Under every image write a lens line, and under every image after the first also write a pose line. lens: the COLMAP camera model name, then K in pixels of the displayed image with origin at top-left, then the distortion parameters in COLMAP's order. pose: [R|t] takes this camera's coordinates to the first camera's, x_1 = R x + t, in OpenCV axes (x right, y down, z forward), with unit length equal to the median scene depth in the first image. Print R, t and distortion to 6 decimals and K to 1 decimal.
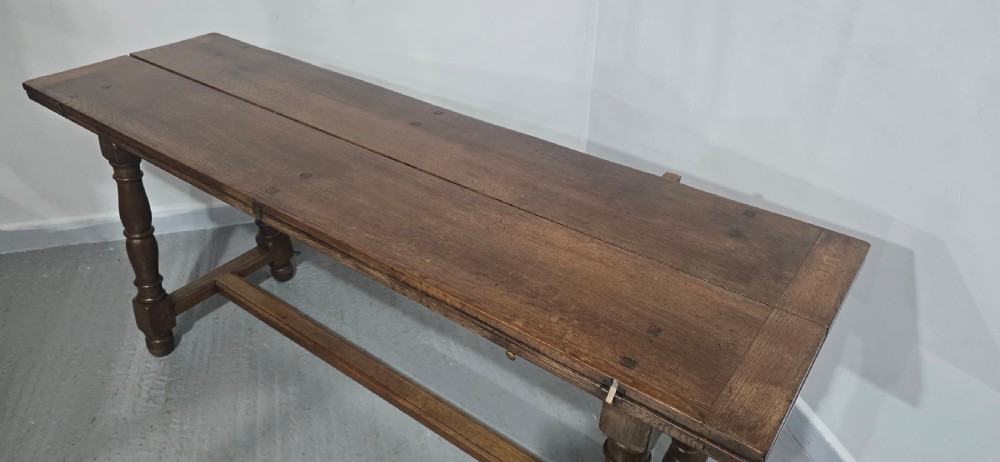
lens RADIAL K [[691.4, 0, 485.9], [0, 691.4, 201.2], [0, 0, 1]] dist [0.045423, -0.054930]
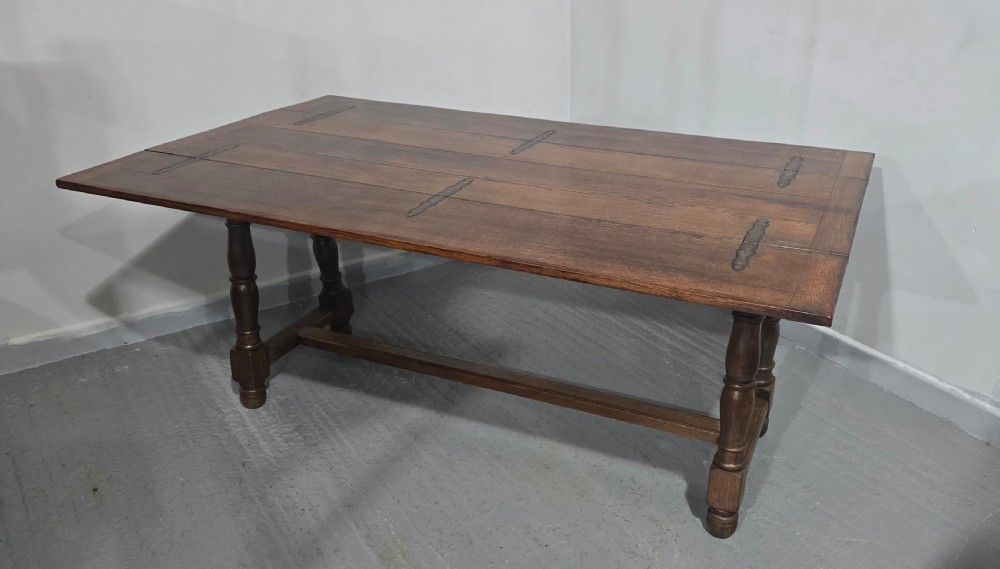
lens RADIAL K [[853.3, 0, 558.3], [0, 853.3, 261.7], [0, 0, 1]] dist [0.039240, -0.054775]
pose [[0.938323, -0.138705, 0.316718, -0.479291], [0.177114, 0.979522, -0.095750, 0.220209], [-0.296951, 0.145940, 0.943674, -0.369098]]
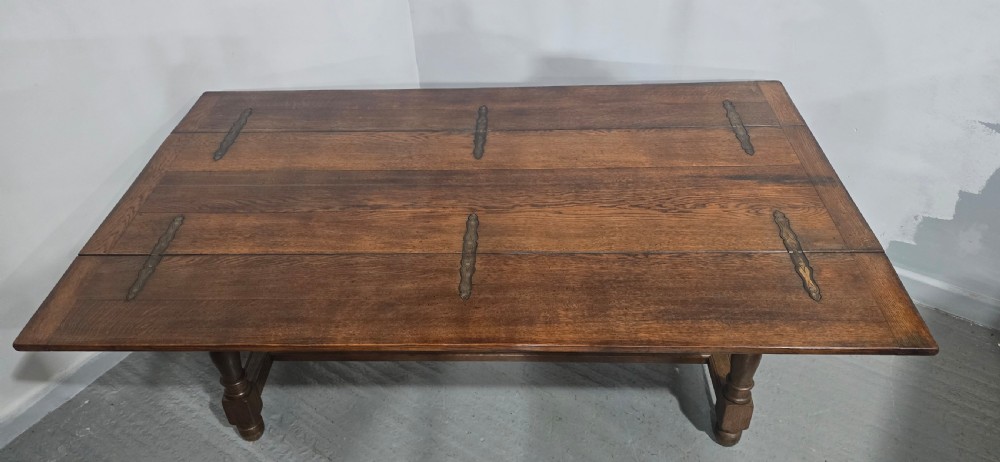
lens RADIAL K [[691.4, 0, 501.8], [0, 691.4, 233.1], [0, 0, 1]] dist [0.045423, -0.054930]
pose [[0.756541, -0.443187, 0.480865, -0.629676], [0.371398, 0.896419, 0.241862, -0.196222], [-0.538247, -0.004385, 0.842776, -0.063189]]
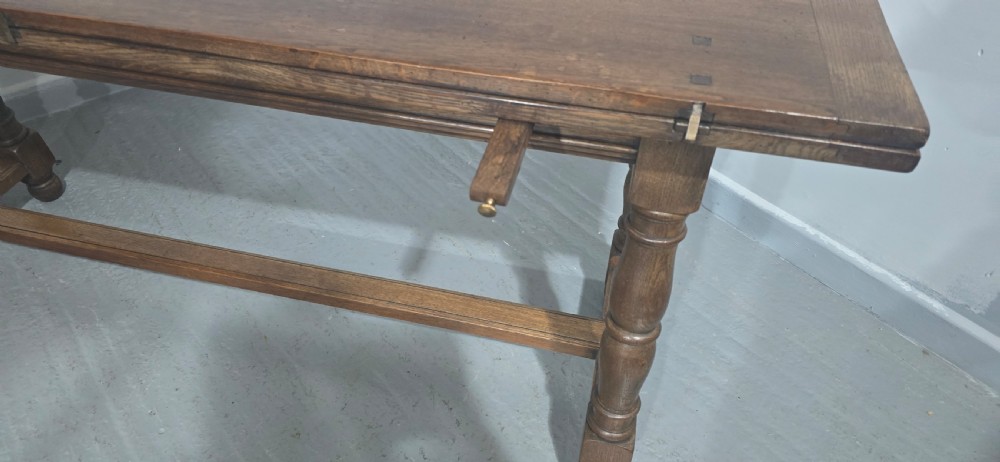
lens RADIAL K [[691.4, 0, 496.0], [0, 691.4, 234.9], [0, 0, 1]] dist [0.045423, -0.054930]
pose [[0.915761, -0.270421, 0.297076, -0.114396], [0.200558, 0.948509, 0.245169, 0.079734], [-0.348078, -0.164935, 0.922842, 0.188622]]
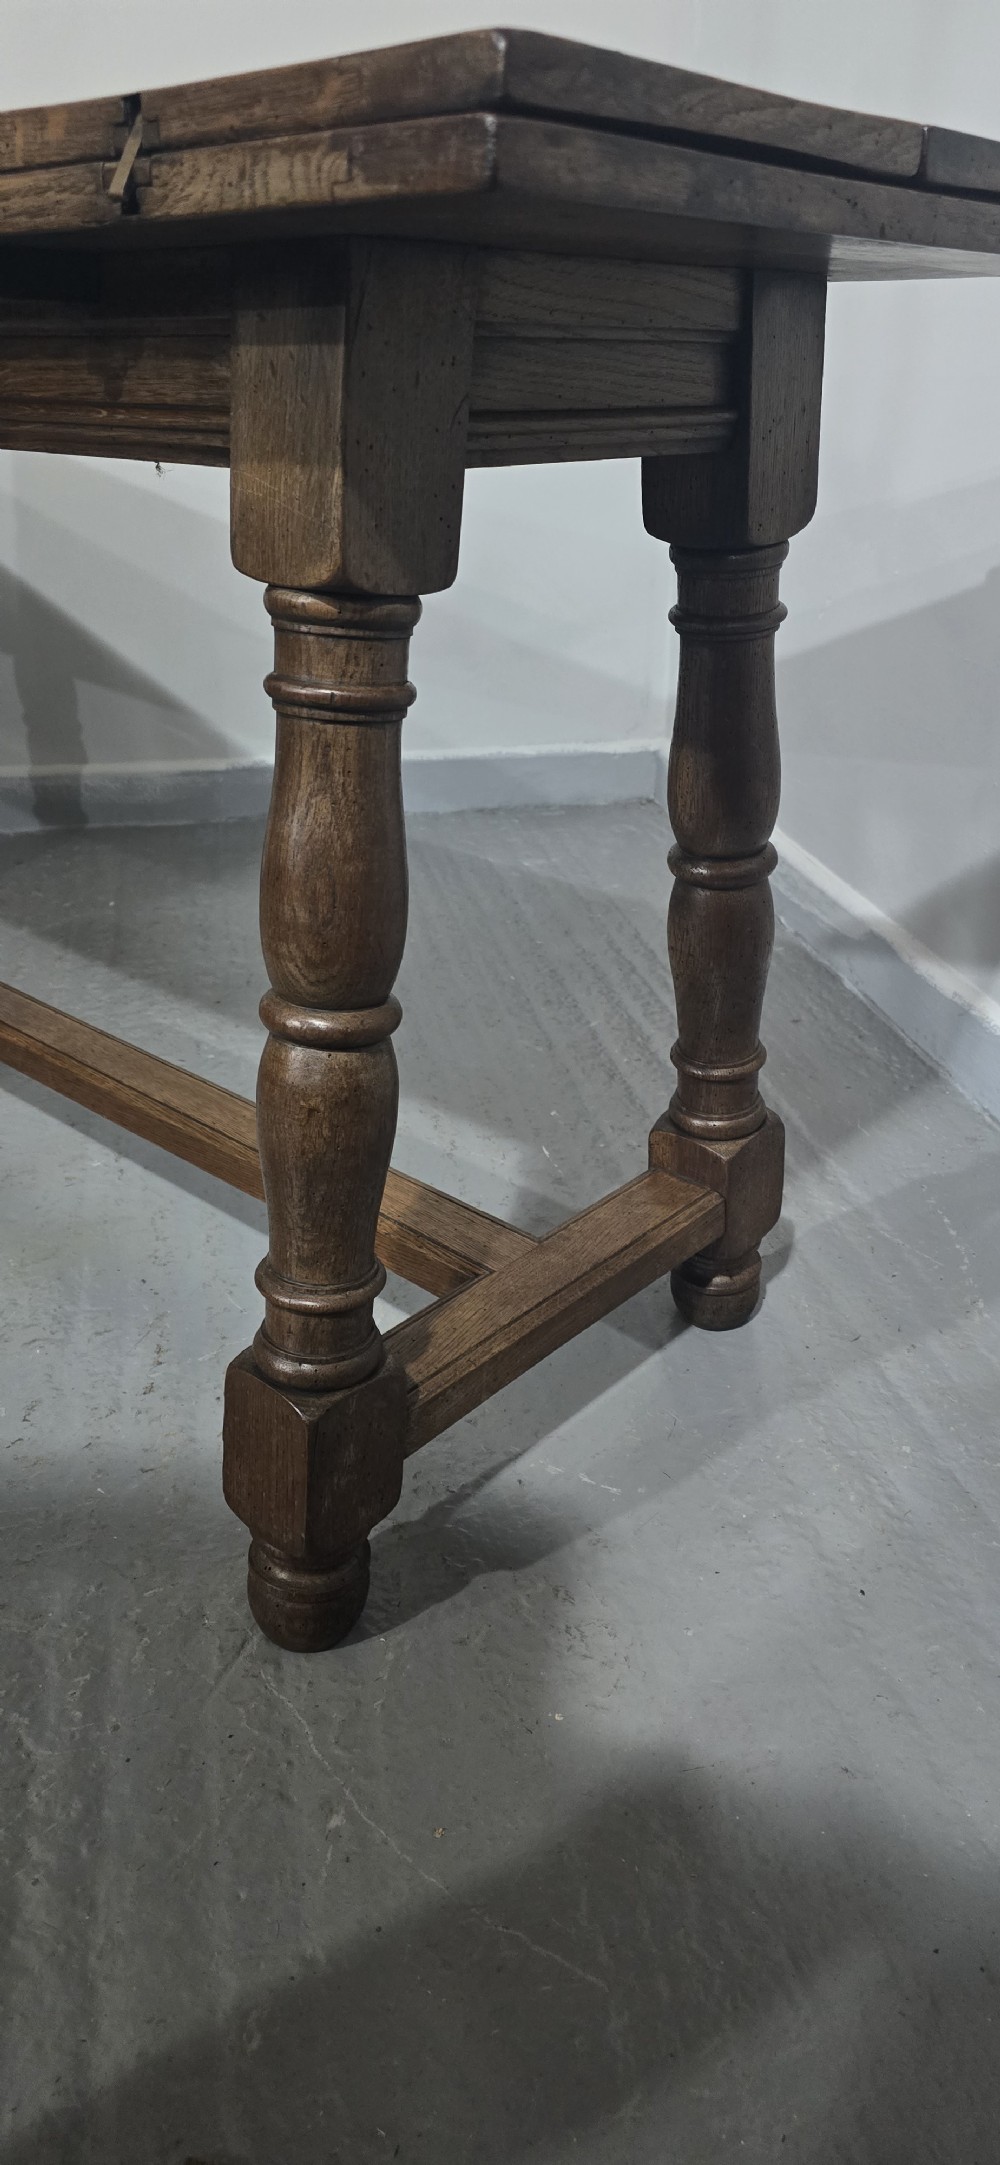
lens RADIAL K [[1496.9, 0, 503.5], [0, 1496.9, 1065.0], [0, 0, 1]] dist [0.045423, -0.054930]
pose [[0.996629, 0.035809, -0.073811, 0.190106], [-0.042703, 0.994651, -0.094050, 0.337325], [0.070048, 0.096885, 0.992828, 0.191986]]
